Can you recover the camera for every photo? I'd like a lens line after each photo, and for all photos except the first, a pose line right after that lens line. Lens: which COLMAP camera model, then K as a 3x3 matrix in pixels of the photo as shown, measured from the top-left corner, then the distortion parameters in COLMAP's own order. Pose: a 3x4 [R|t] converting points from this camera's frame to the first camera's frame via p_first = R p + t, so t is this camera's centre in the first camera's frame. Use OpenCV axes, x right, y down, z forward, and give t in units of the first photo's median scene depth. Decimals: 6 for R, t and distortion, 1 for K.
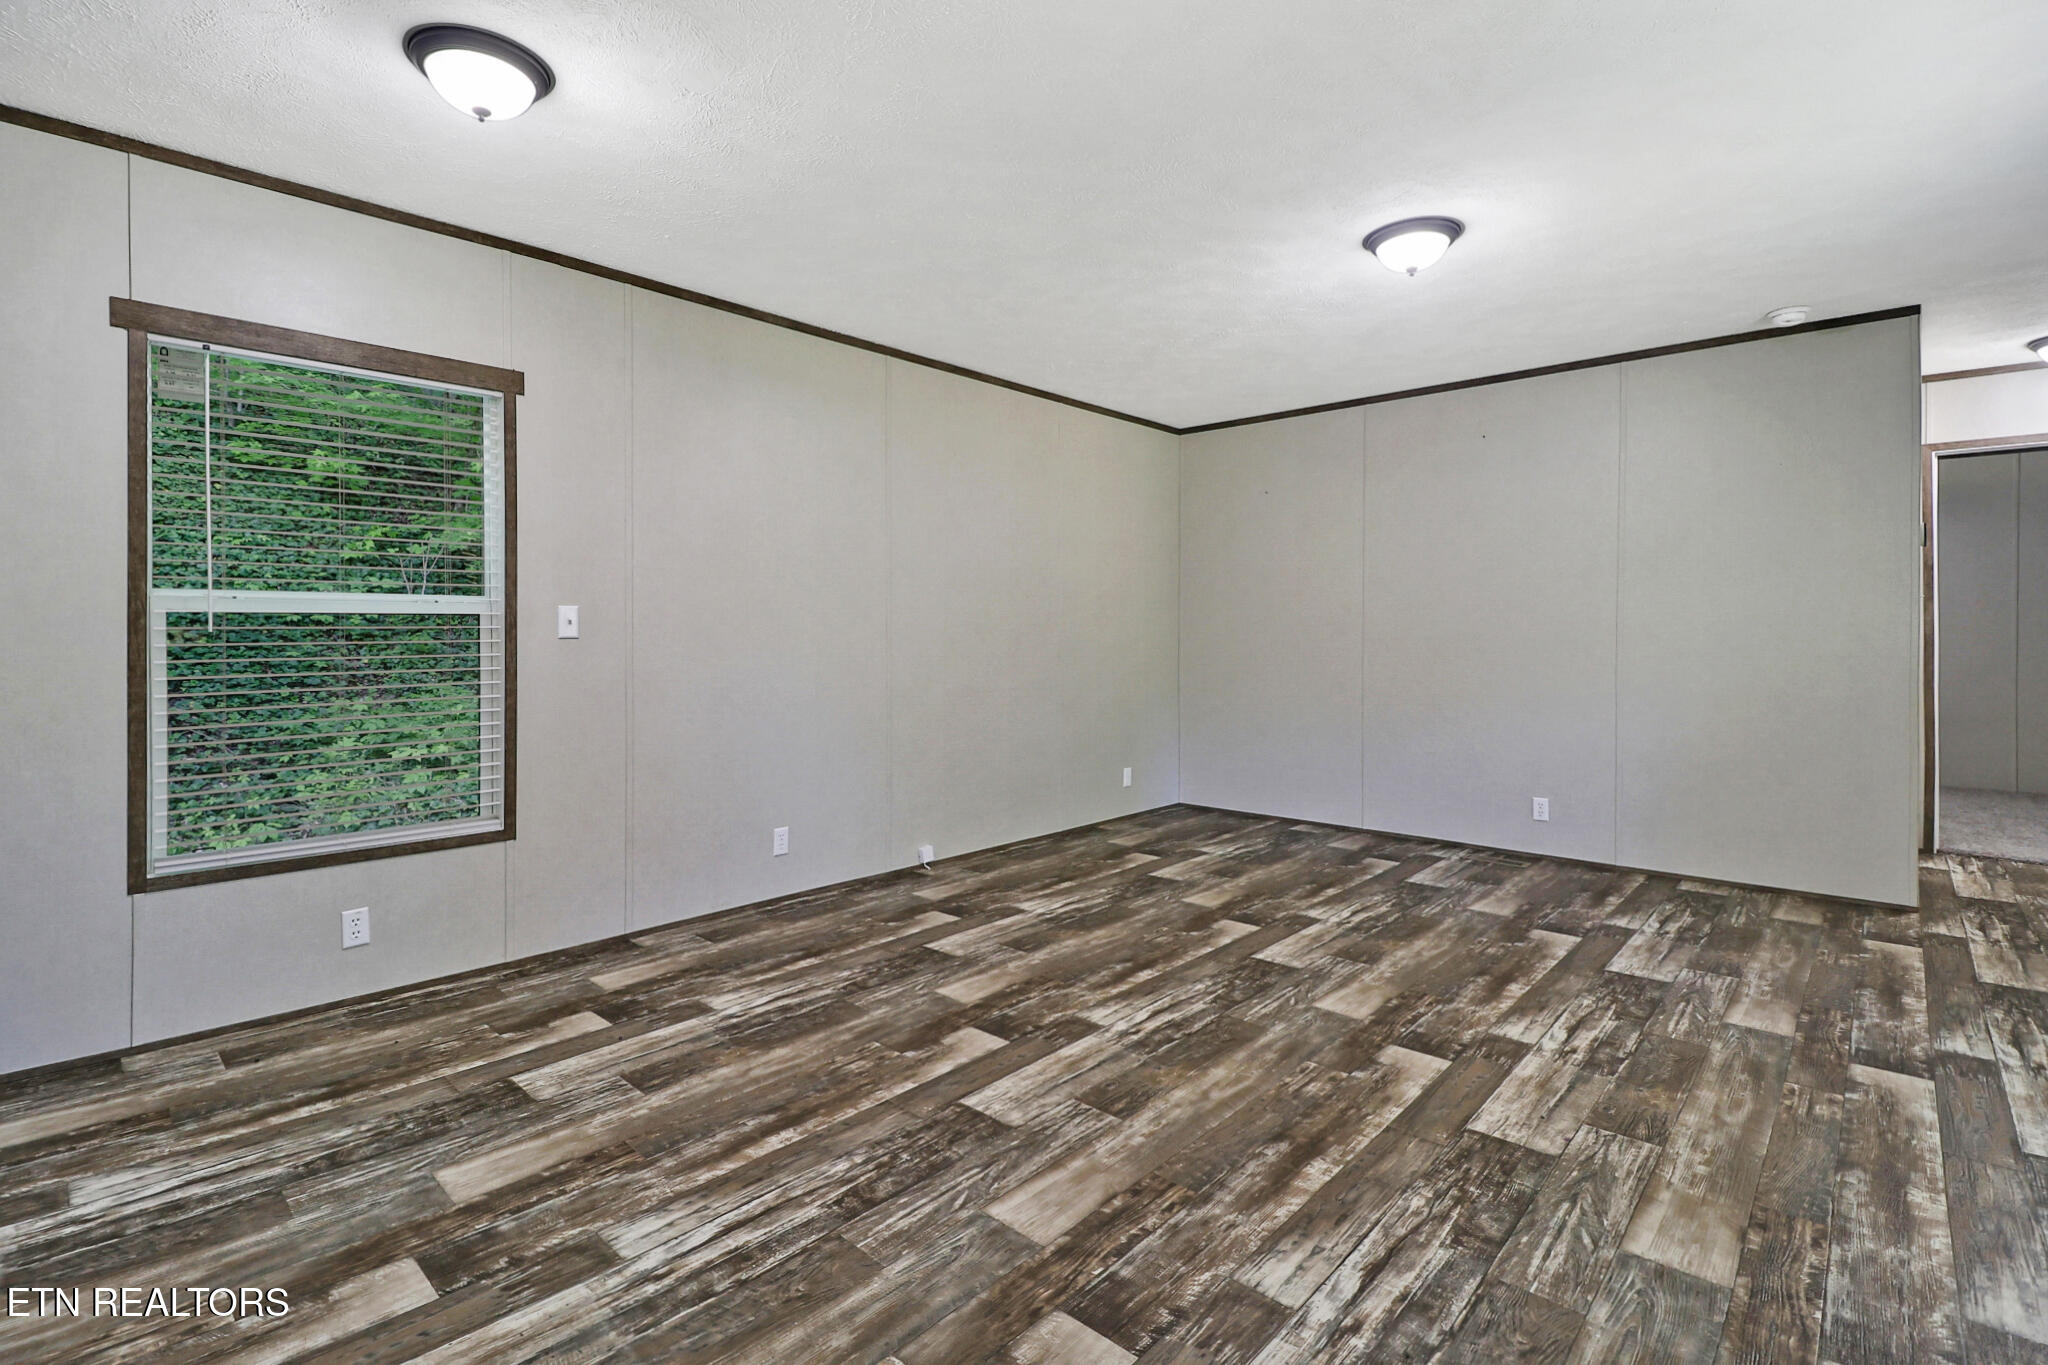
lens RADIAL K [[958.4, 0, 976.4], [0, 958.4, 642.9], [0, 0, 1]] dist [-0.011817, -0.004444]
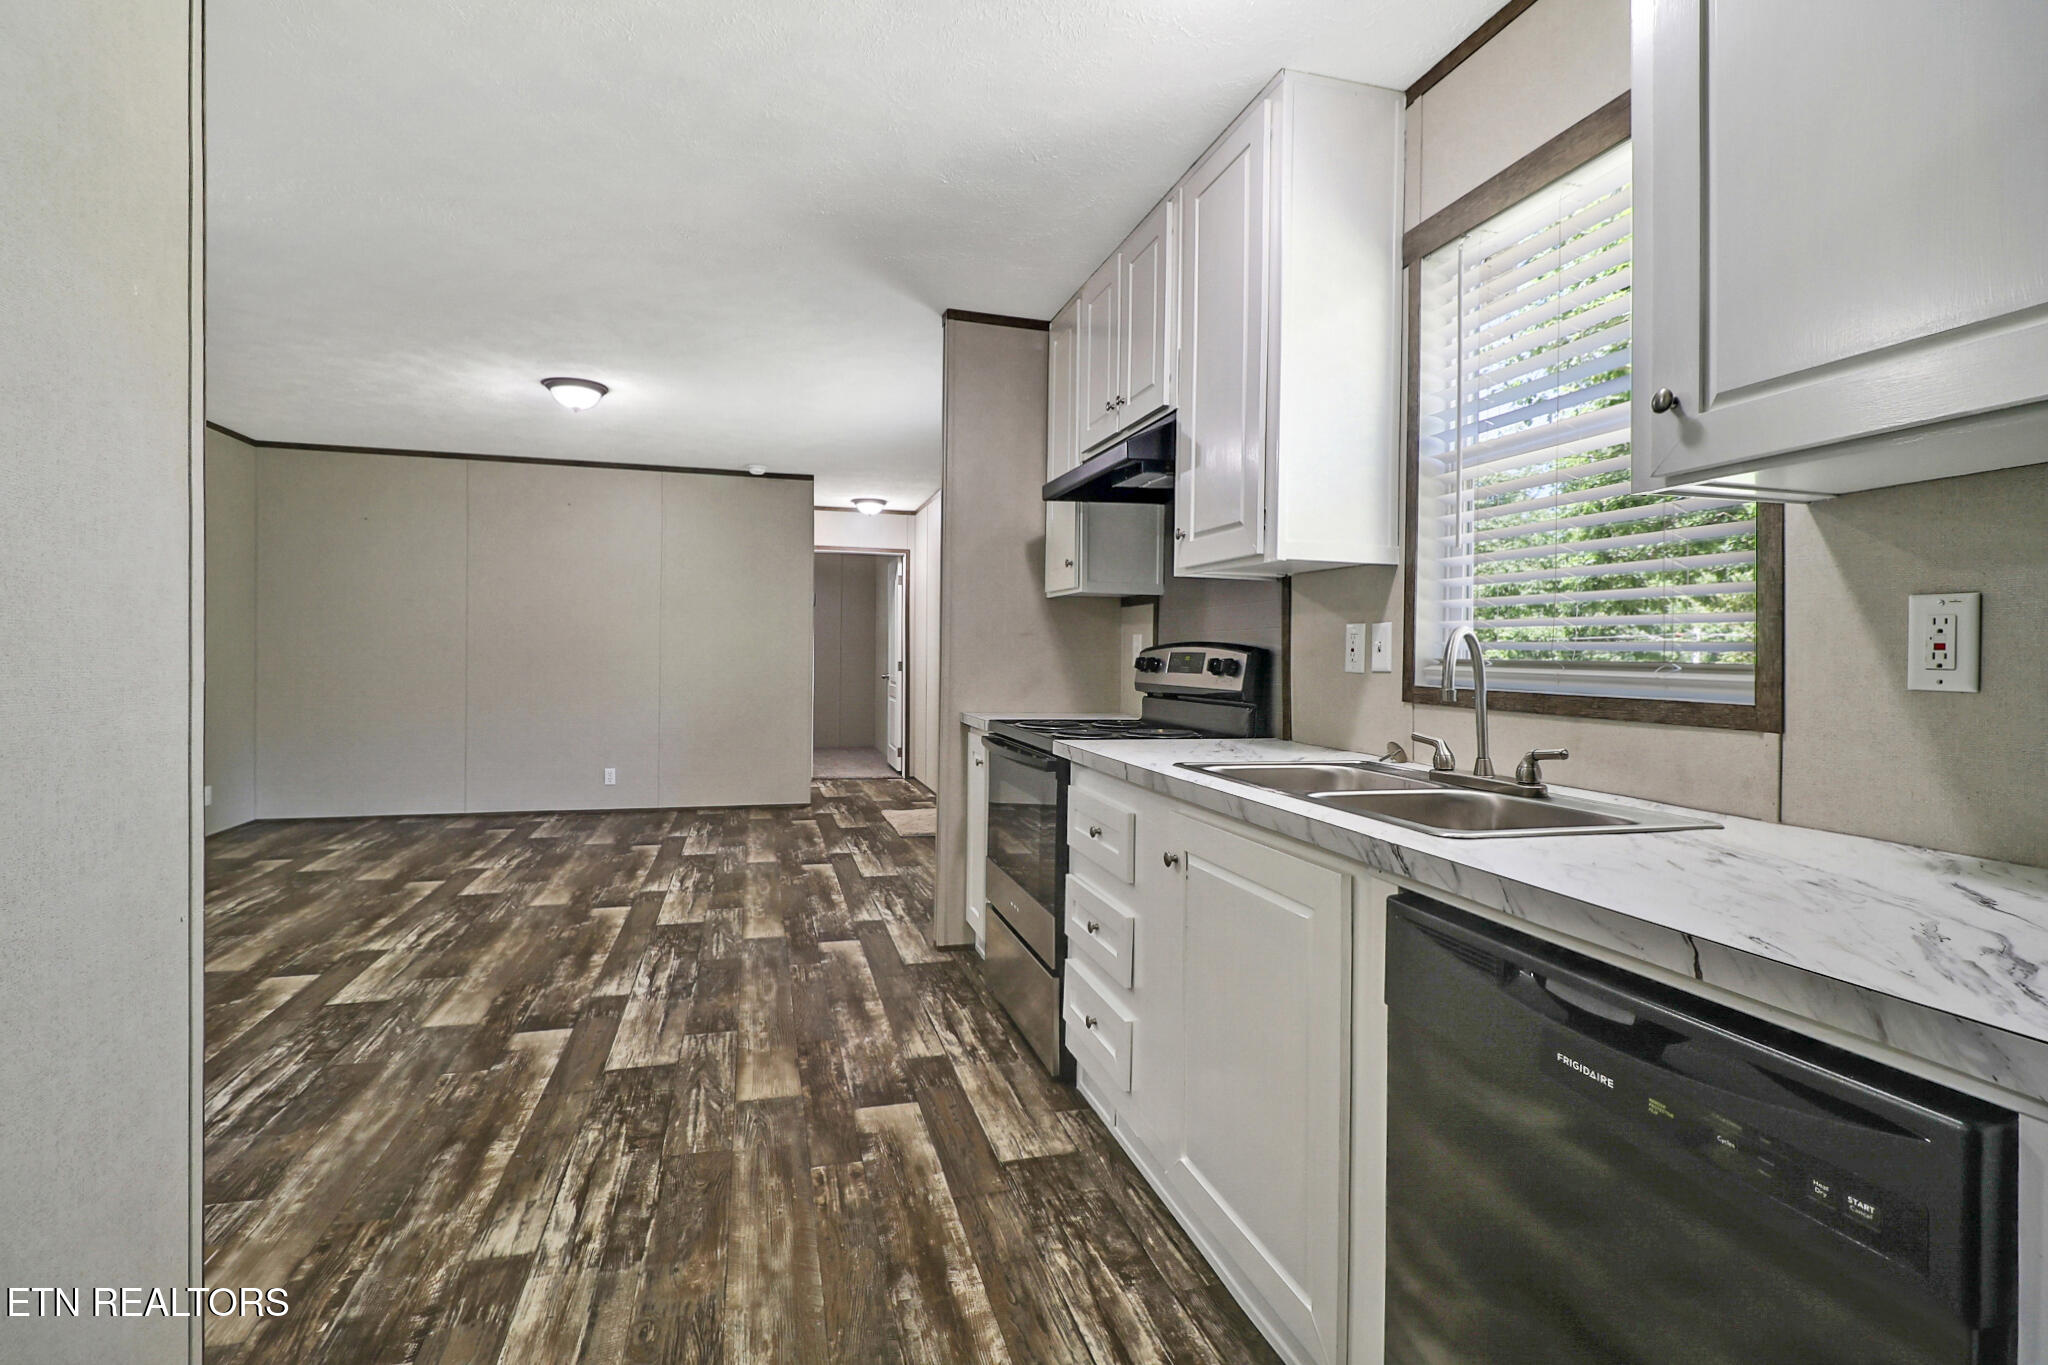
lens RADIAL K [[958.4, 0, 1020.9], [0, 958.4, 667.0], [0, 0, 1]] dist [-0.011817, -0.004444]
pose [[0.508009, -0.005693, 0.861333, -0.876103], [-0.004049, 0.999951, 0.008997, -0.006377], [-0.861342, -0.008058, 0.507961, -0.657499]]
